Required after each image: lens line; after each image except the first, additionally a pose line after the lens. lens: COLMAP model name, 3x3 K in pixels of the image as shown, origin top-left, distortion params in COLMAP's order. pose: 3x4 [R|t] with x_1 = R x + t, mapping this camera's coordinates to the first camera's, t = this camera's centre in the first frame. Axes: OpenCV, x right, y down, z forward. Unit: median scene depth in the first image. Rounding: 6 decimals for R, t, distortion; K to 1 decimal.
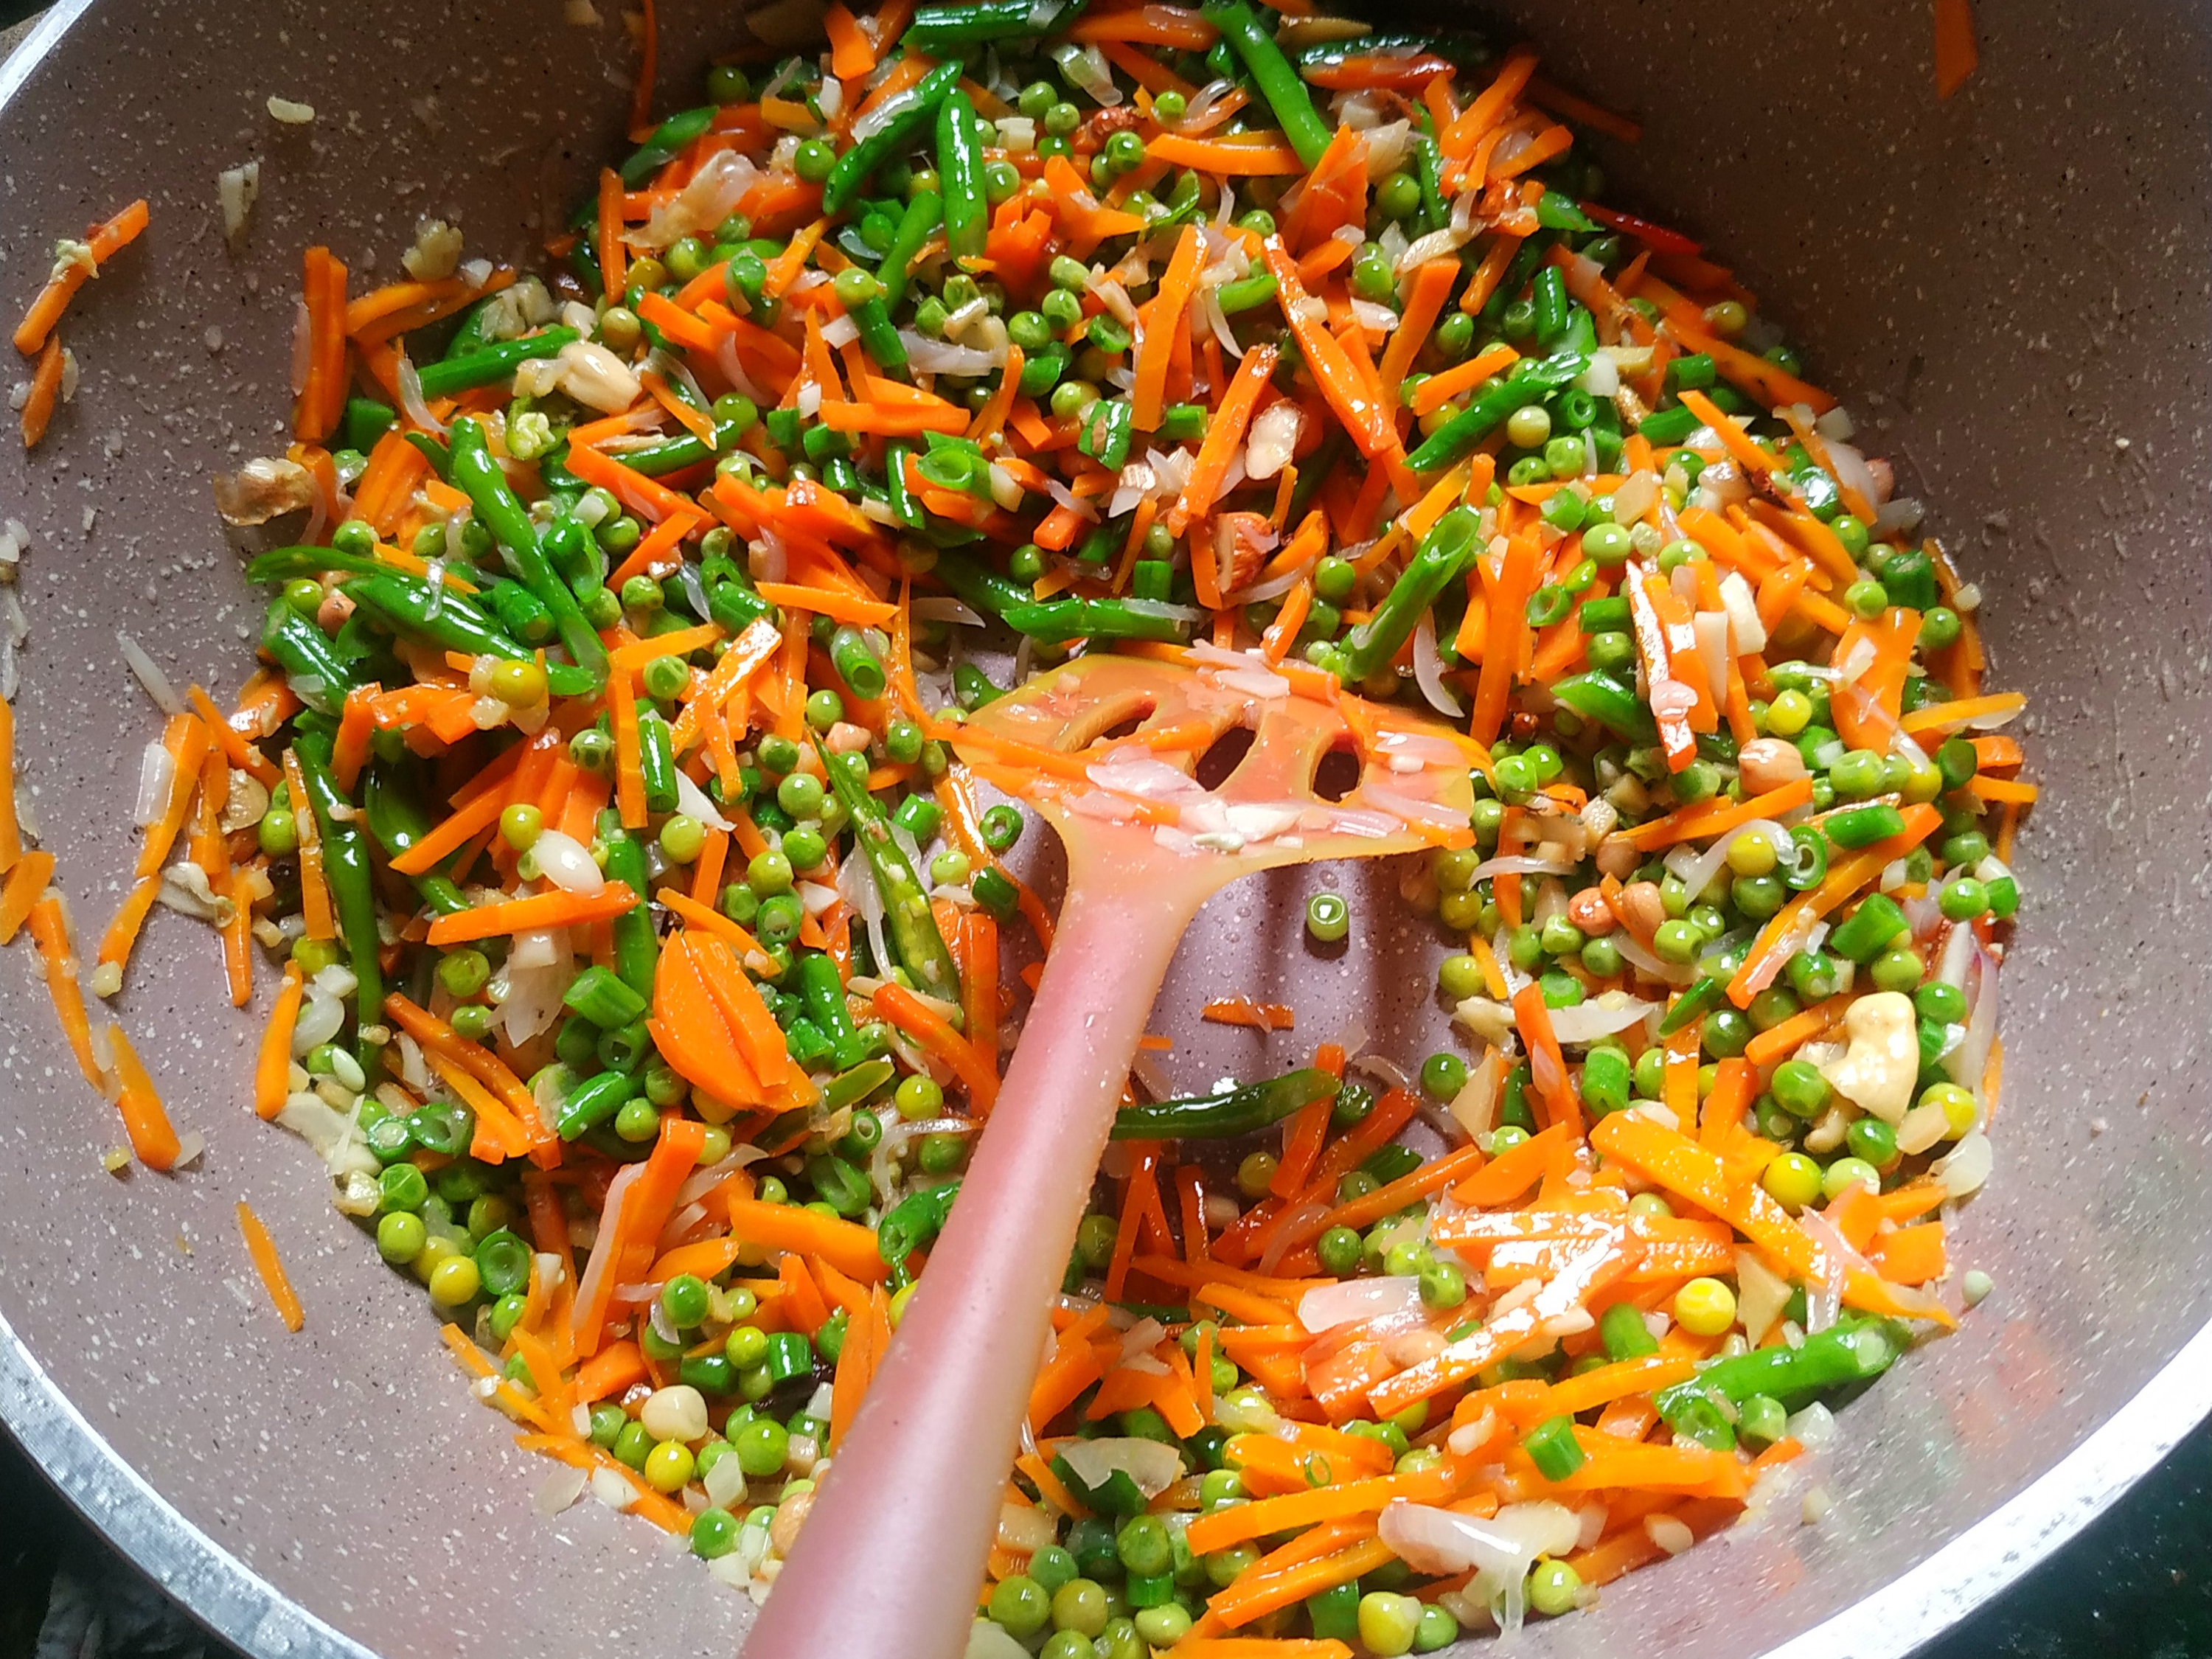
lens RADIAL K [[1757.0, 0, 1108.4], [0, 1757.0, 735.9], [0, 0, 1]] dist [-0.008272, -0.015800]
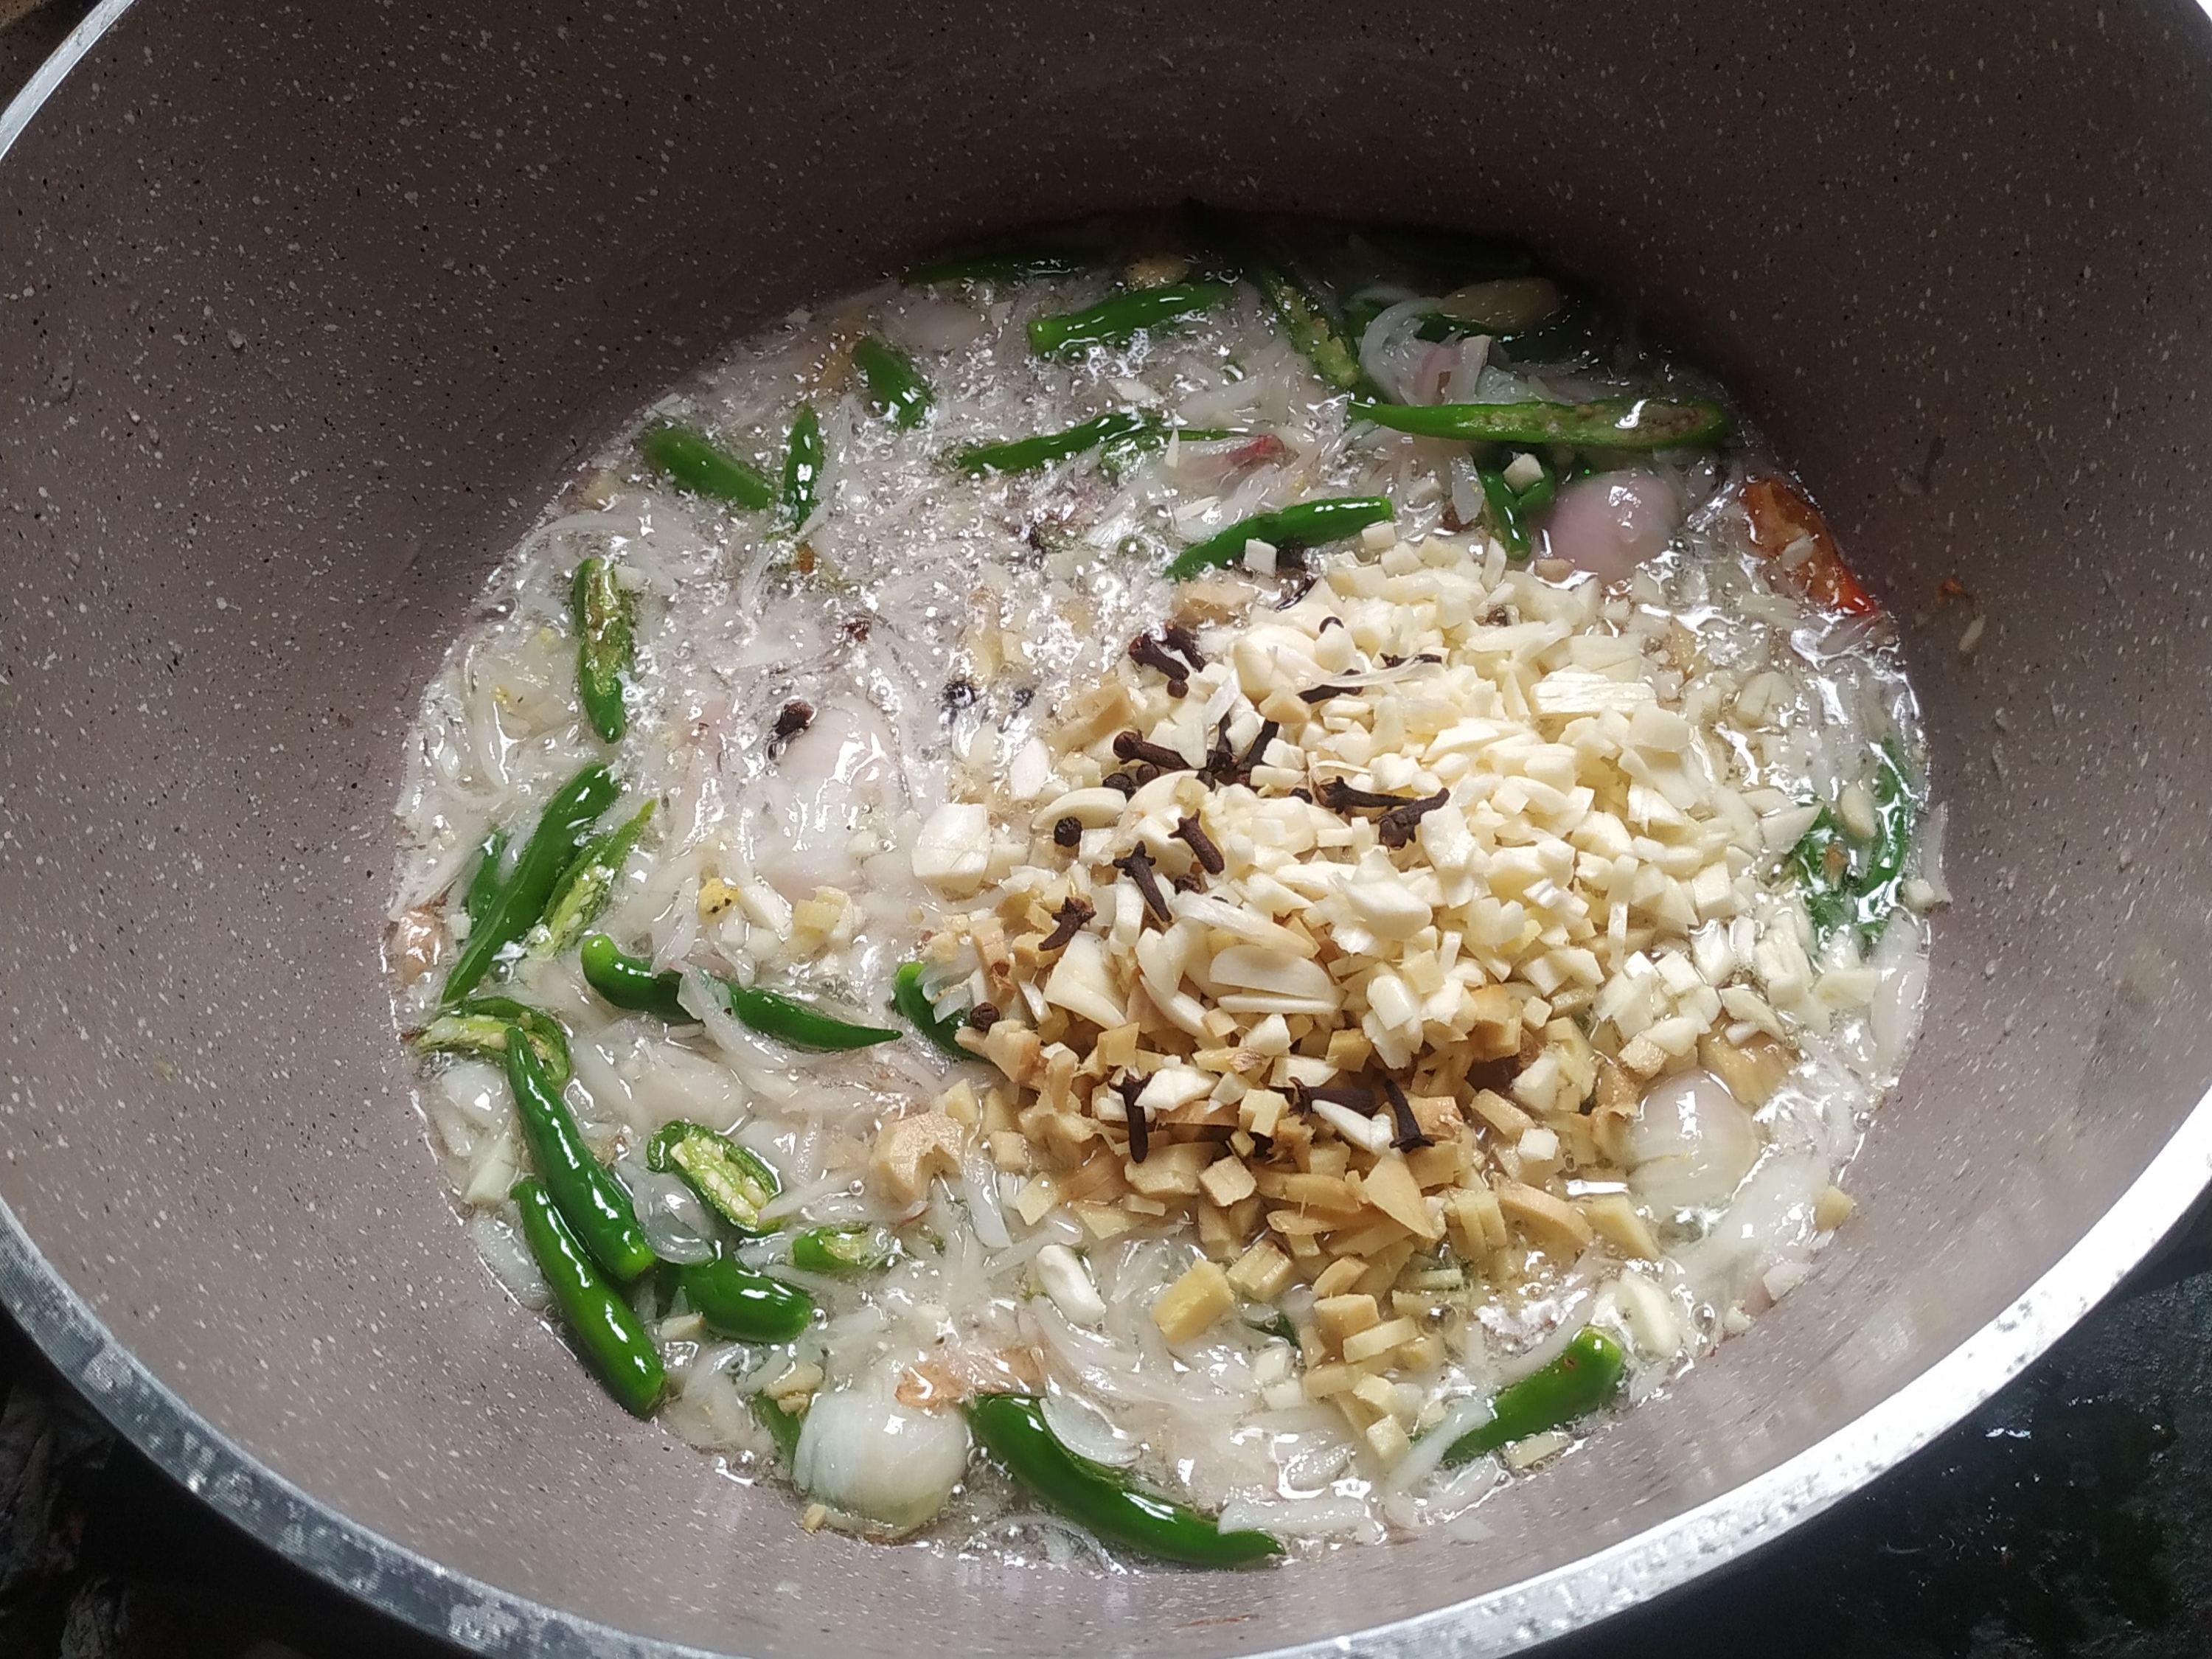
lens RADIAL K [[1752.1, 0, 1159.6], [0, 1752.1, 689.4], [0, 0, 1]] dist [-0.003997, -0.010564]
pose [[0.989597, 0.132282, -0.056564, 0.107546], [-0.134234, 0.990426, -0.032201, 0.025525], [0.051763, 0.039458, 0.997880, -0.038024]]
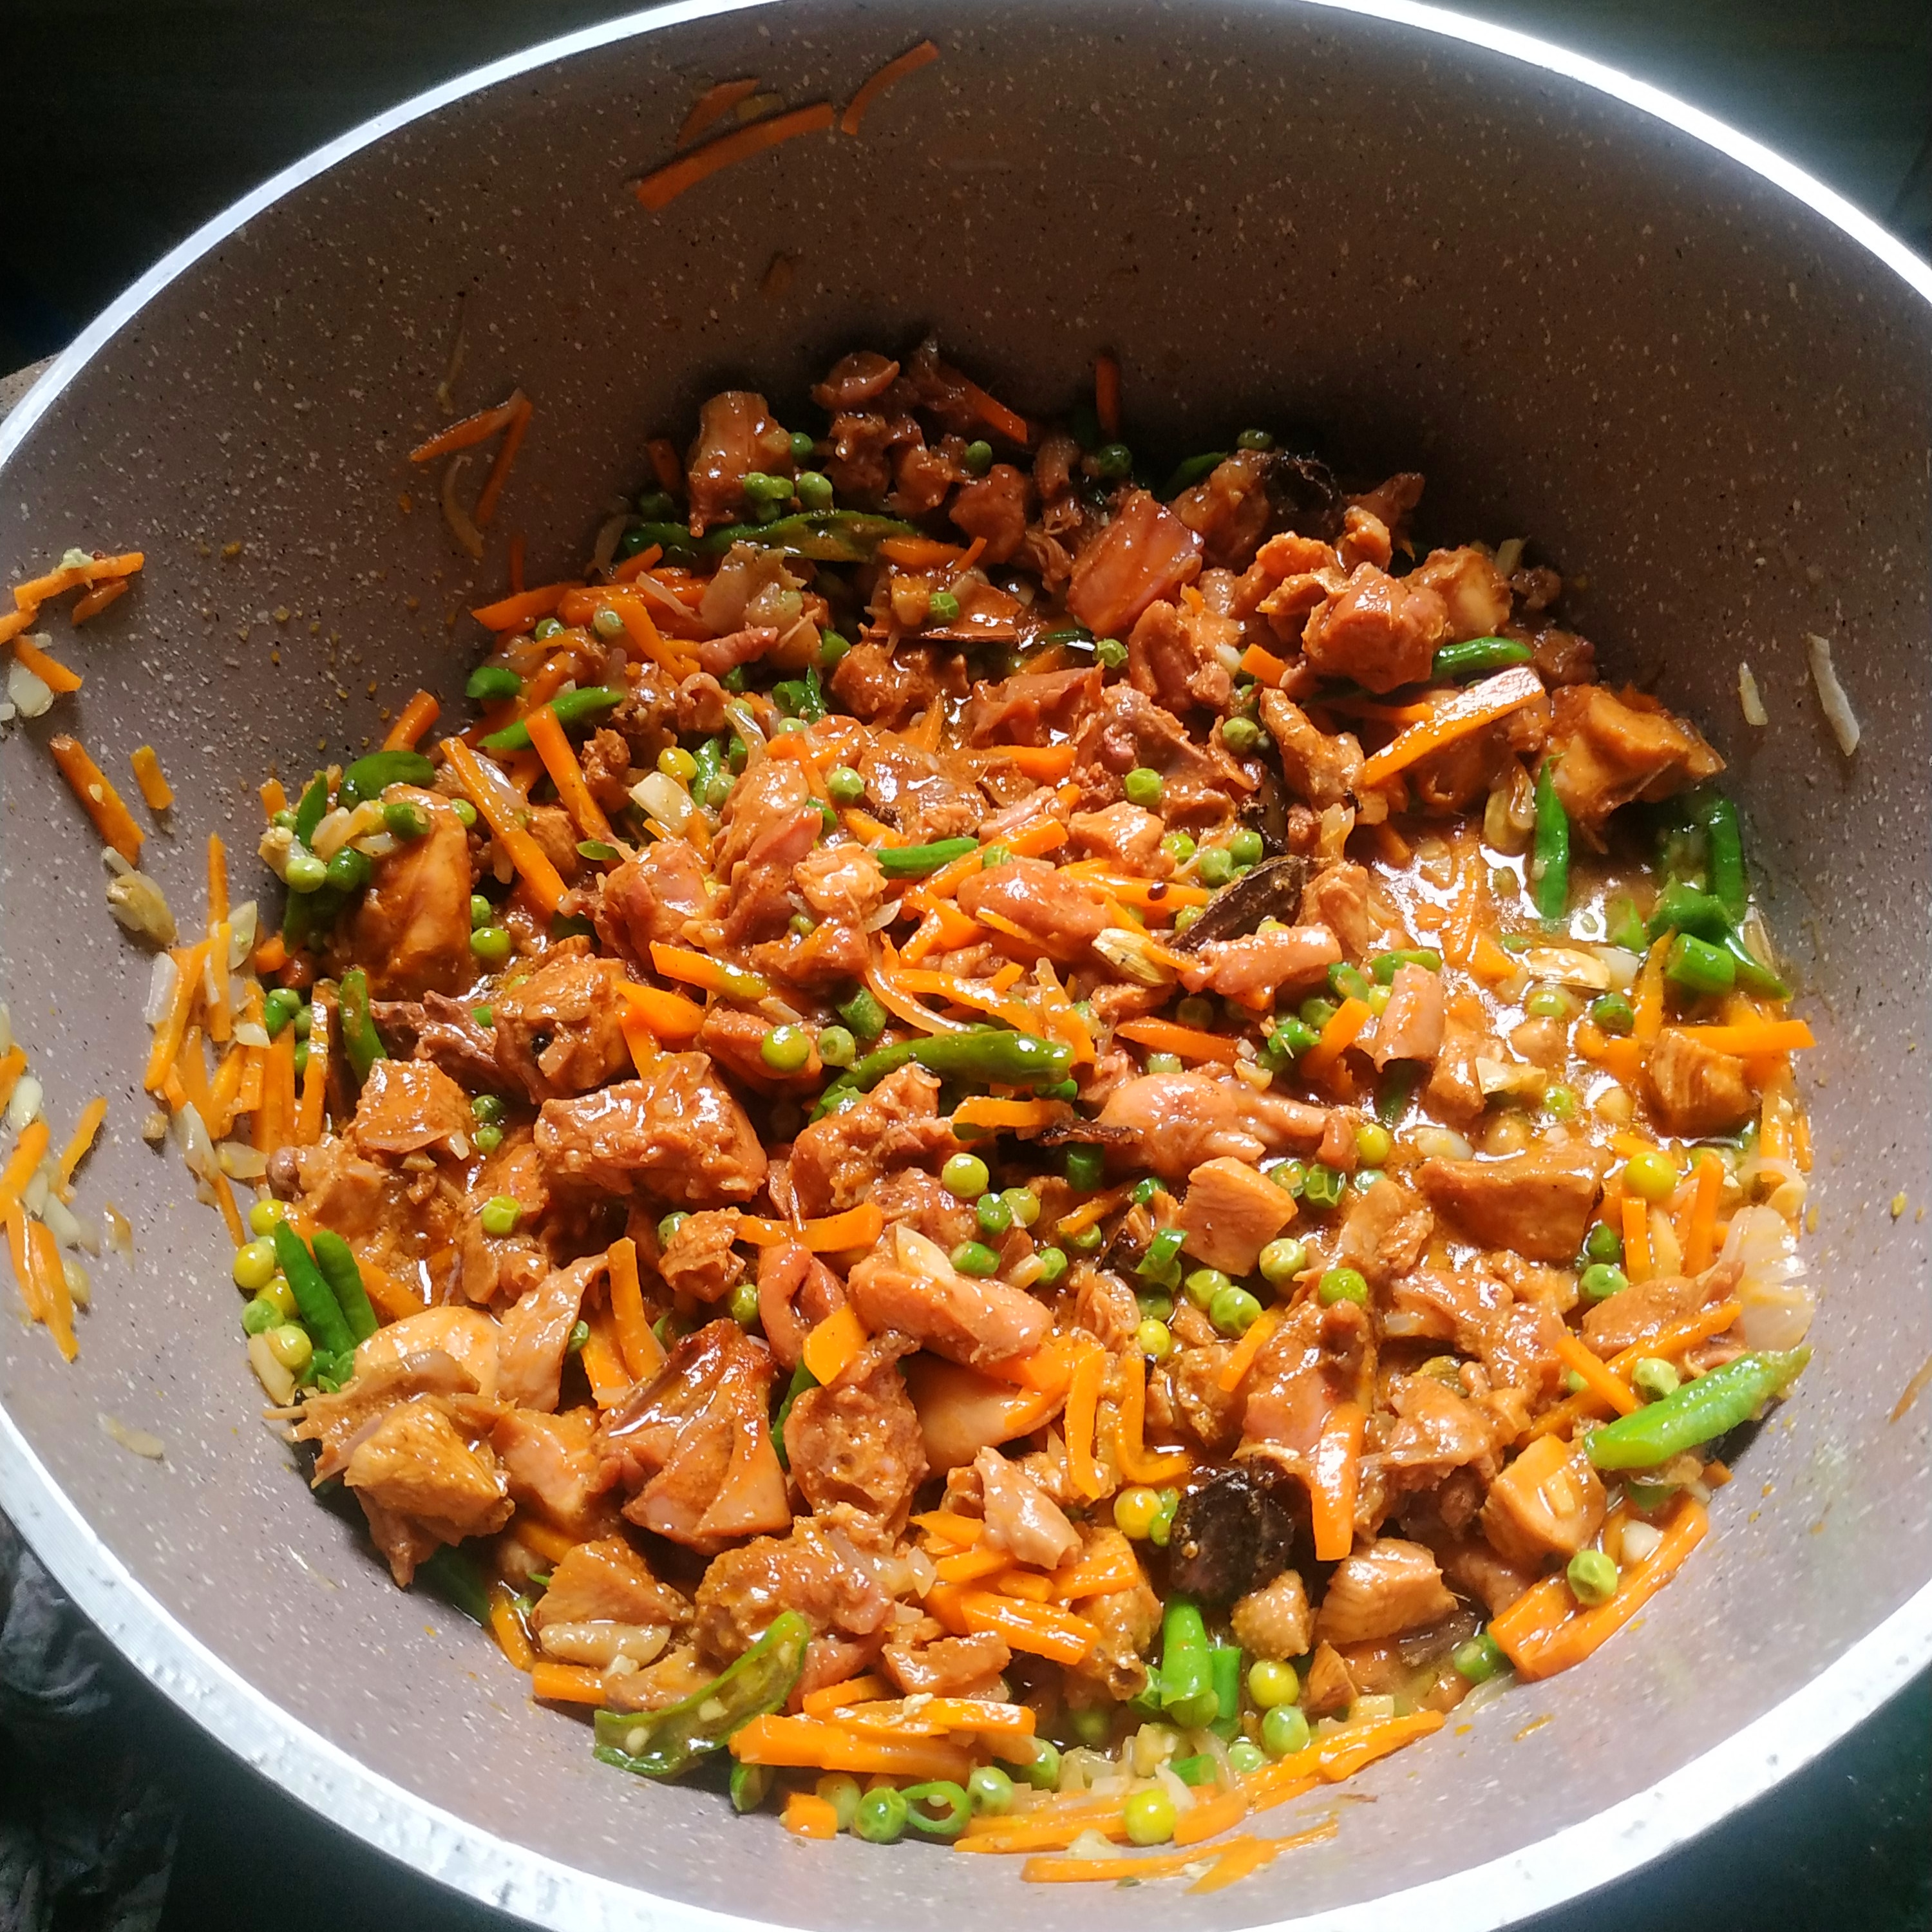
lens RADIAL K [[1520.2, 0, 954.2], [0, 1520.2, 958.2], [0, 0, 1]] dist [-0.005394, -0.022467]
pose [[0.998119, -0.016209, 0.059120, -0.095435], [0.018361, 0.999182, -0.036042, 0.015936], [-0.058488, 0.037059, 0.997600, 0.010328]]
